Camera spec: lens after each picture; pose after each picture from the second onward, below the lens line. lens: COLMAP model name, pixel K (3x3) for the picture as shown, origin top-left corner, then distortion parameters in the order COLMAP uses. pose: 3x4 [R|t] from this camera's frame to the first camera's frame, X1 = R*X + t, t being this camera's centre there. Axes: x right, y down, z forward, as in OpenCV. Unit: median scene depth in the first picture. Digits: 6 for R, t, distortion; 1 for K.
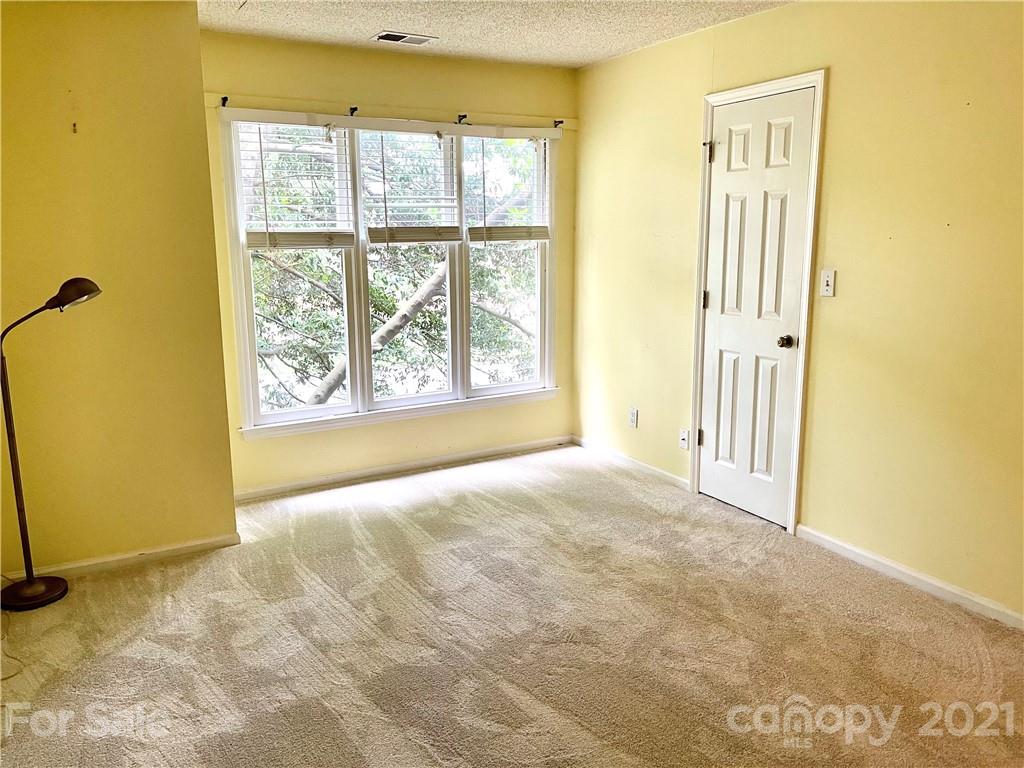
lens RADIAL K [[776.9, 0, 512.5], [0, 776.9, 378.8], [0, 0, 1]] dist [0.072188, -0.093487]
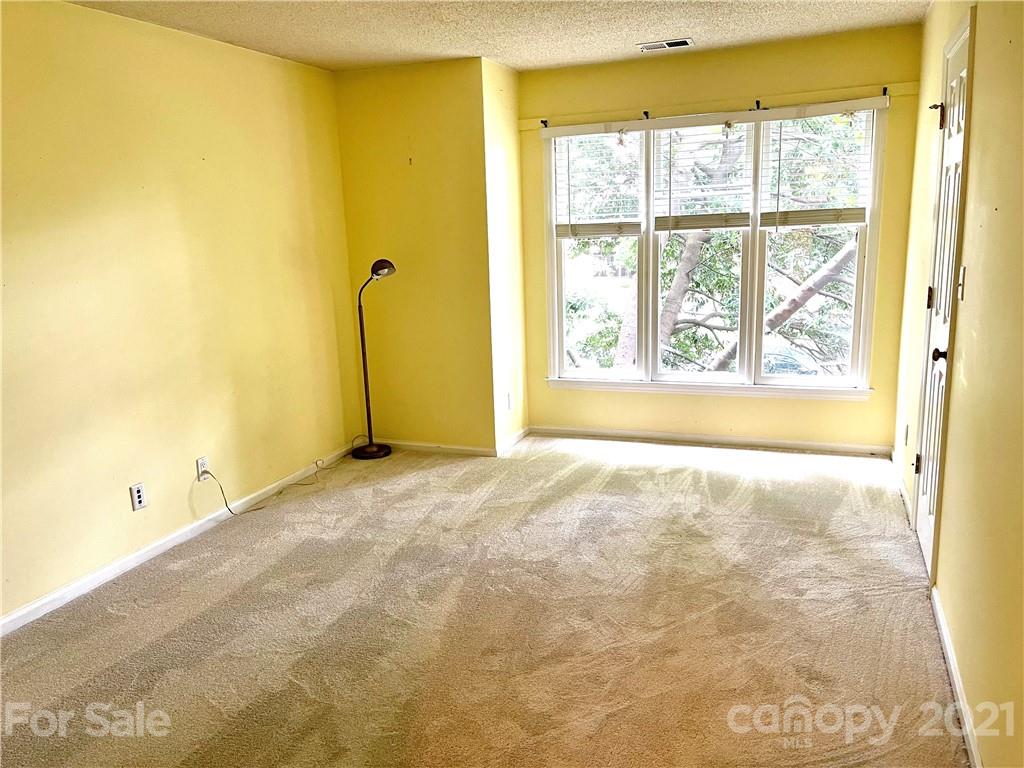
lens RADIAL K [[776.9, 0, 514.4], [0, 776.9, 383.0], [0, 0, 1]] dist [0.072188, -0.093487]
pose [[0.633537, 0.141343, -0.760693, 0.633516], [-0.116173, 0.989404, 0.087086, -0.035139], [0.764941, 0.033200, 0.643244, 0.144247]]
